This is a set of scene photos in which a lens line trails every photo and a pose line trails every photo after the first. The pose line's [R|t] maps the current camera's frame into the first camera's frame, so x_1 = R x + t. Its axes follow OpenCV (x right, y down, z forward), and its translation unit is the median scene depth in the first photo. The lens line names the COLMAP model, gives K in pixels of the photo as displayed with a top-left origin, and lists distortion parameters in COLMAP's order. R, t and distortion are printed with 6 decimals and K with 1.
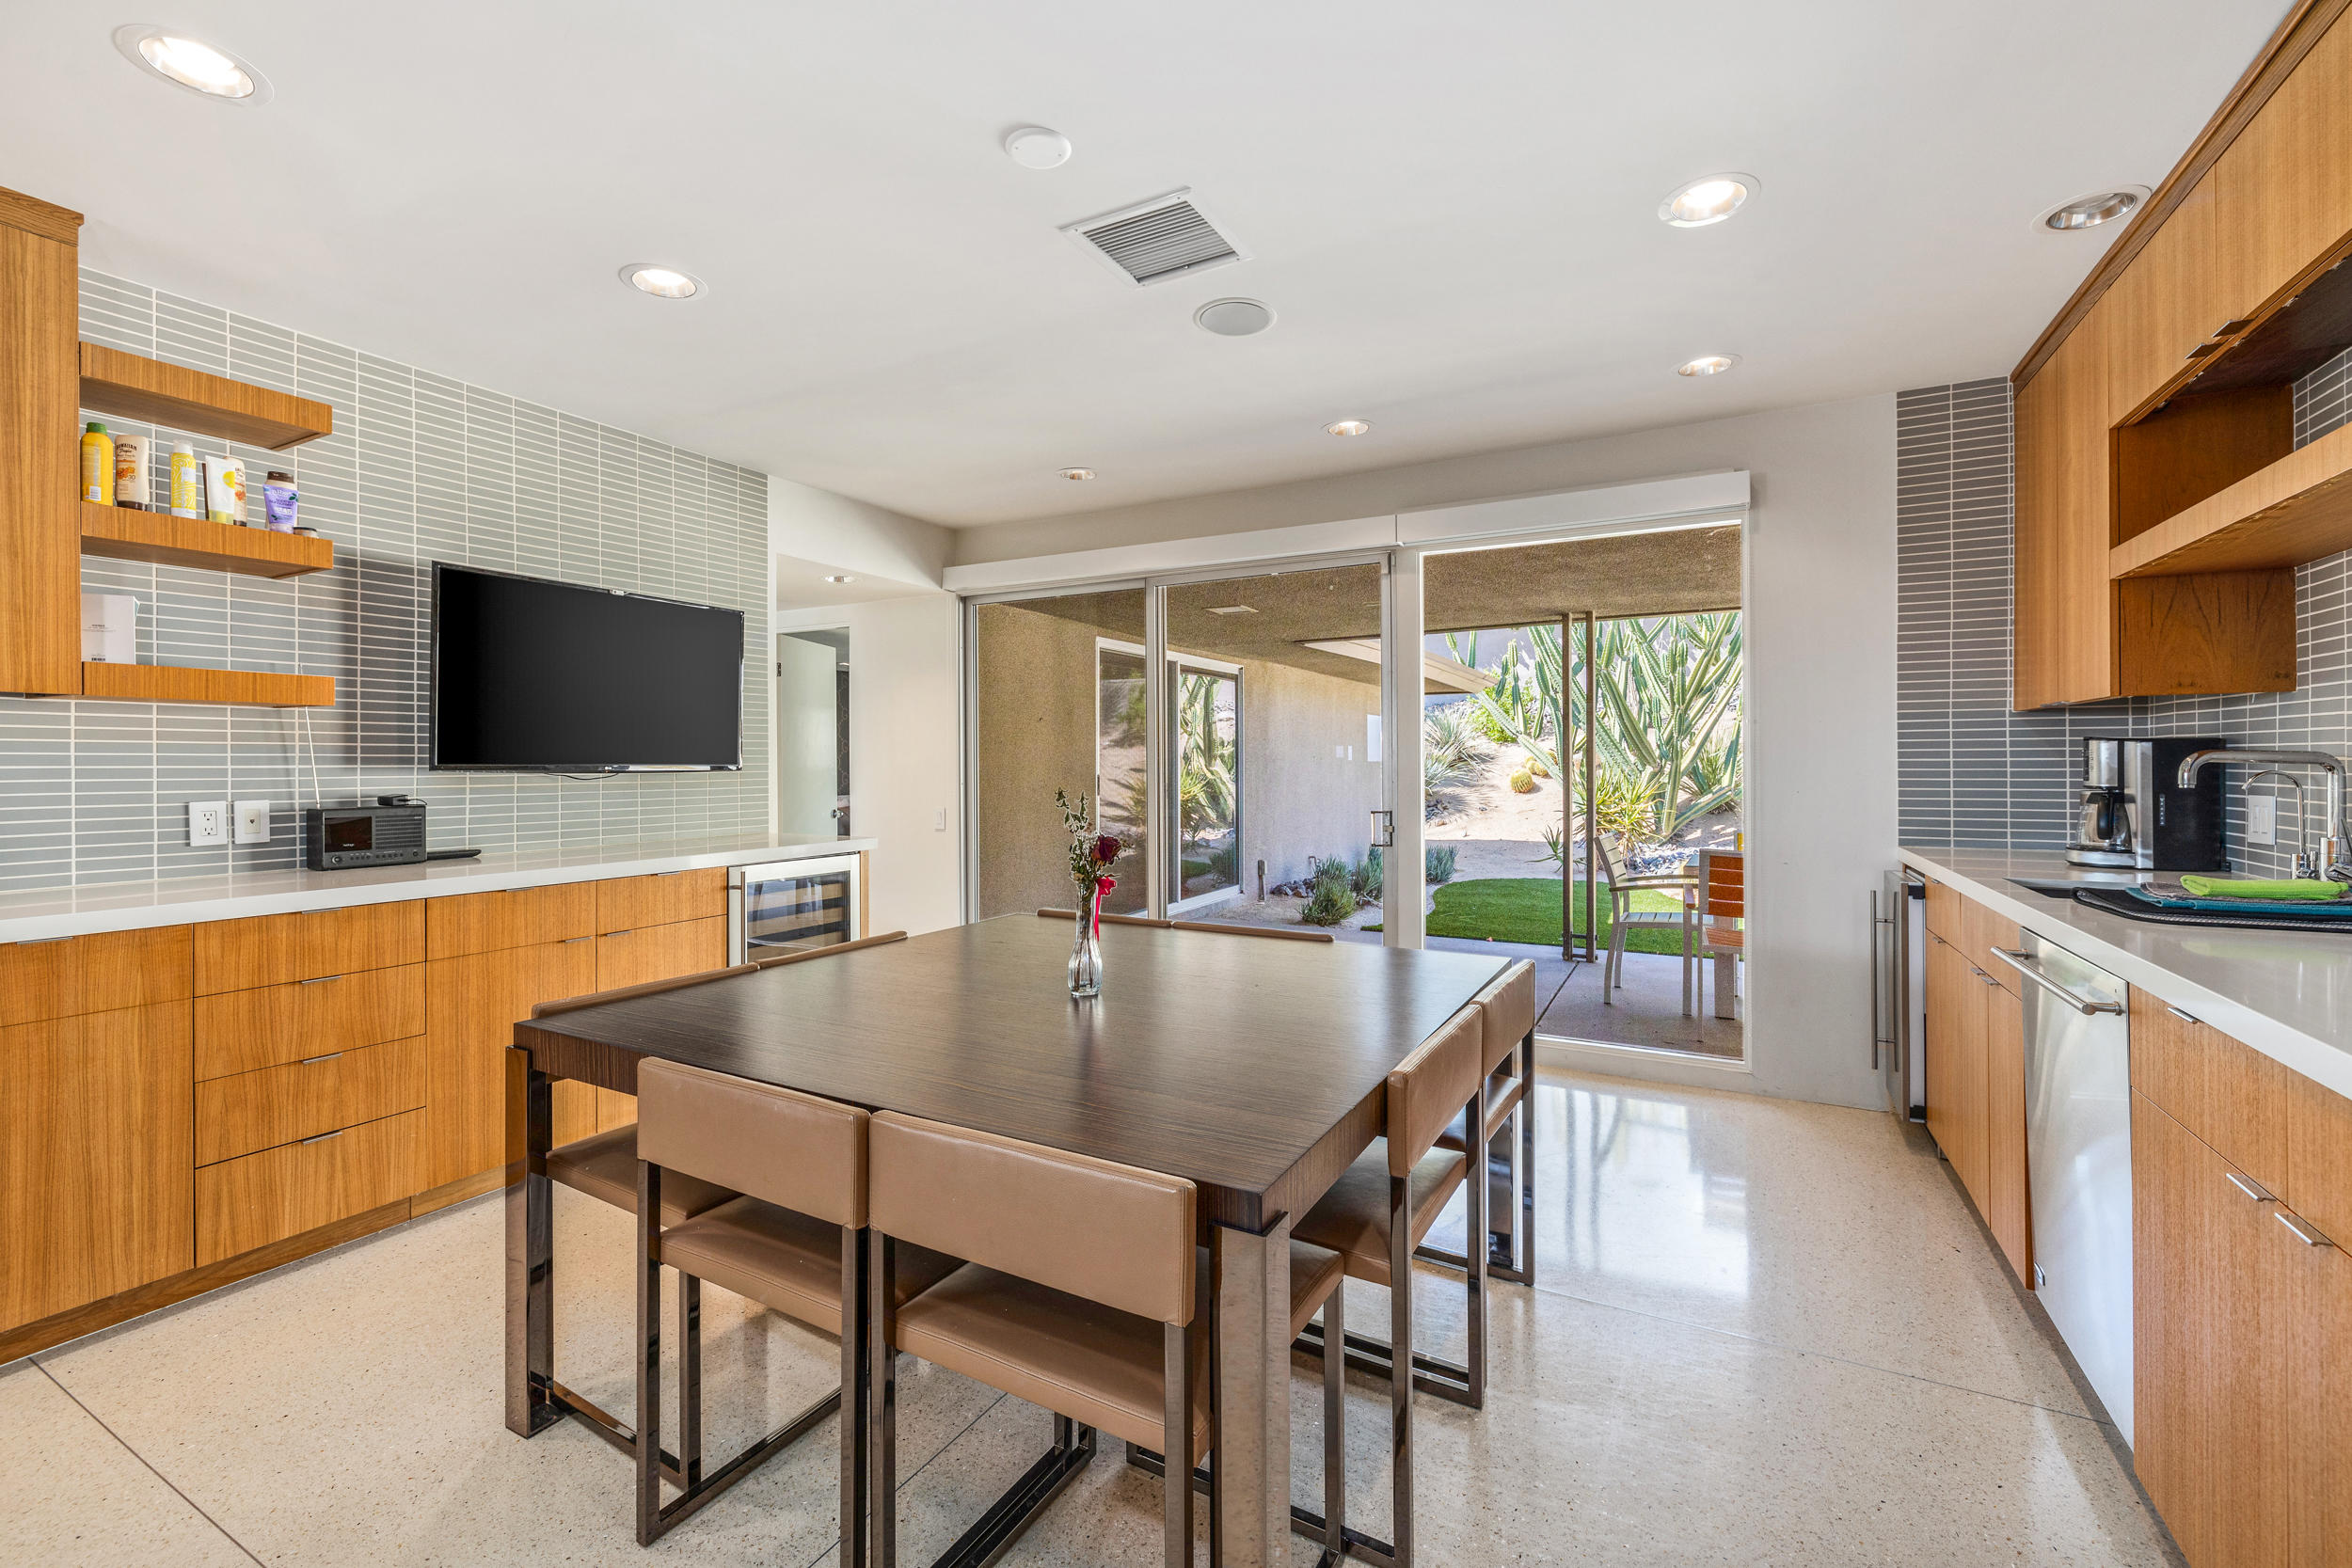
lens RADIAL K [[989.0, 0, 1171.3], [0, 989.0, 763.6], [0, 0, 1]] dist [-0.000504, -0.000036]
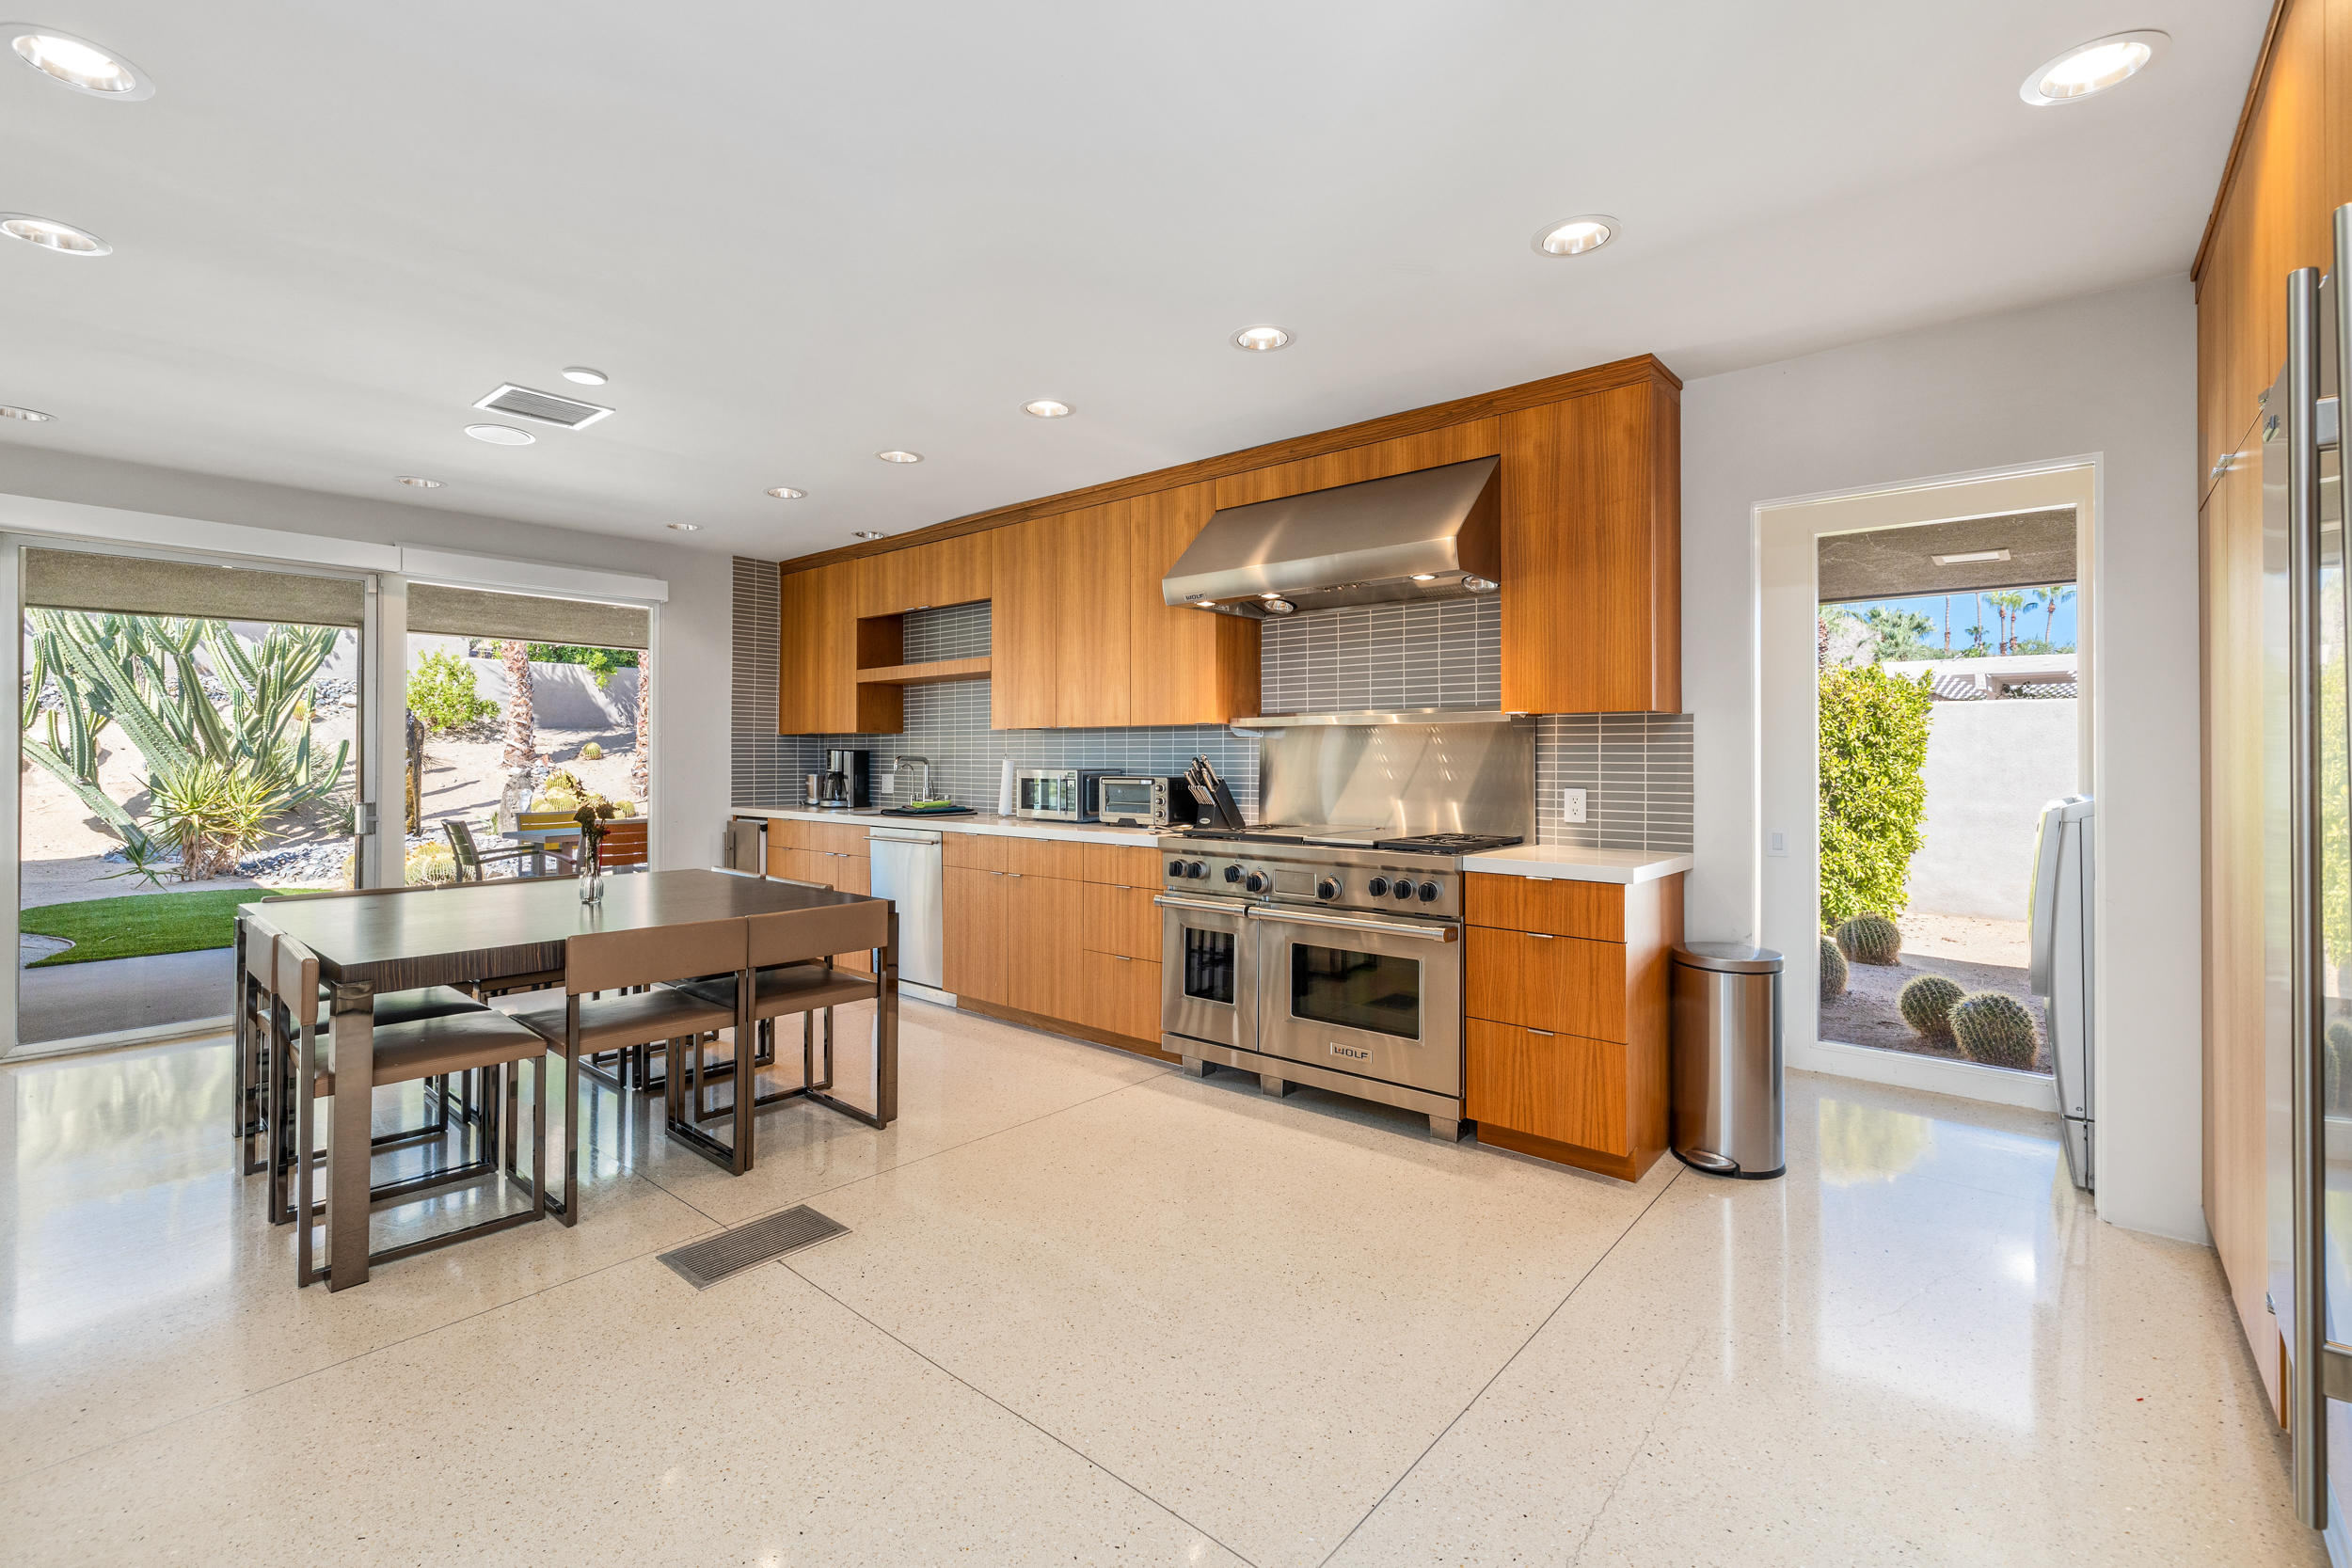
lens RADIAL K [[1028.7, 0, 1165.4], [0, 1028.7, 748.6], [0, 0, 1]] dist [0.002673, 0.000146]
pose [[0.206479, 0.014376, 0.978345, -0.992431], [0.000126, 0.999892, -0.014719, 0.004316], [-0.978451, 0.003163, 0.206455, -0.168502]]
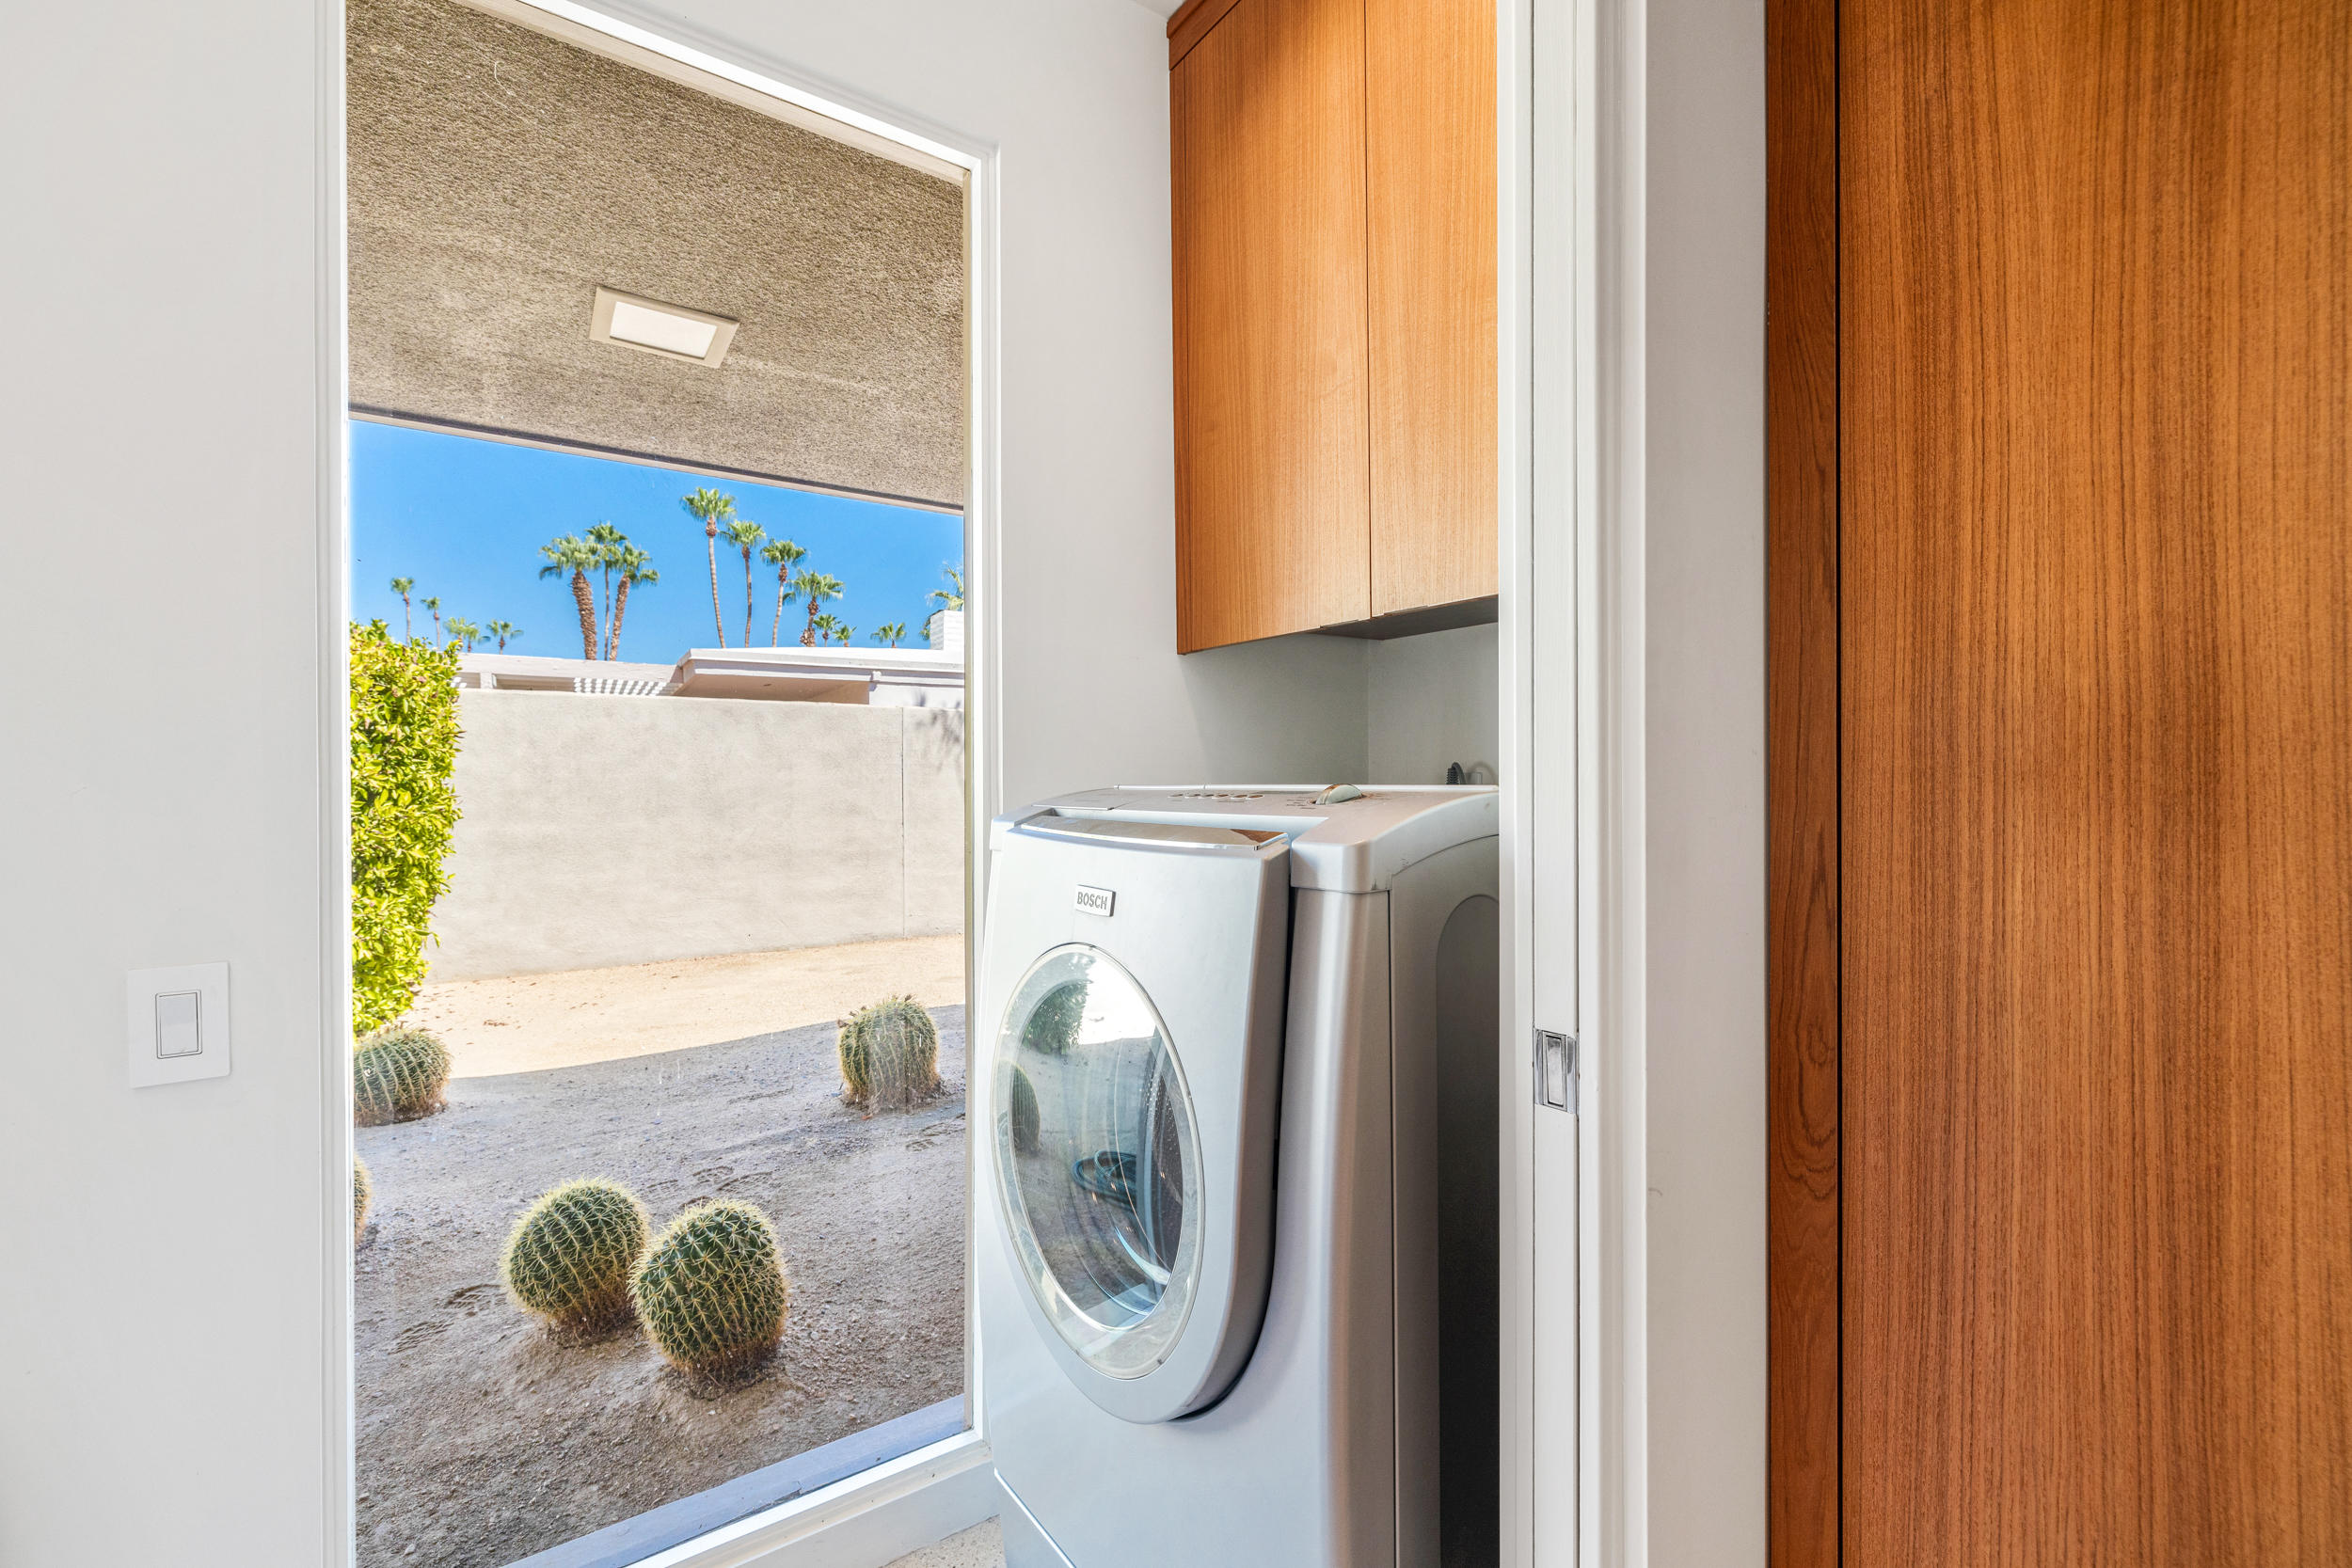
lens RADIAL K [[983.0, 0, 1176.0], [0, 983.0, 784.0], [0, 0, 1]] dist [0.001616, -0.000538]
pose [[-0.893942, 0.005937, 0.448144, 0.022620], [0.010340, 0.999919, 0.007379, 0.024750], [-0.448064, 0.011230, -0.893931, -0.523555]]
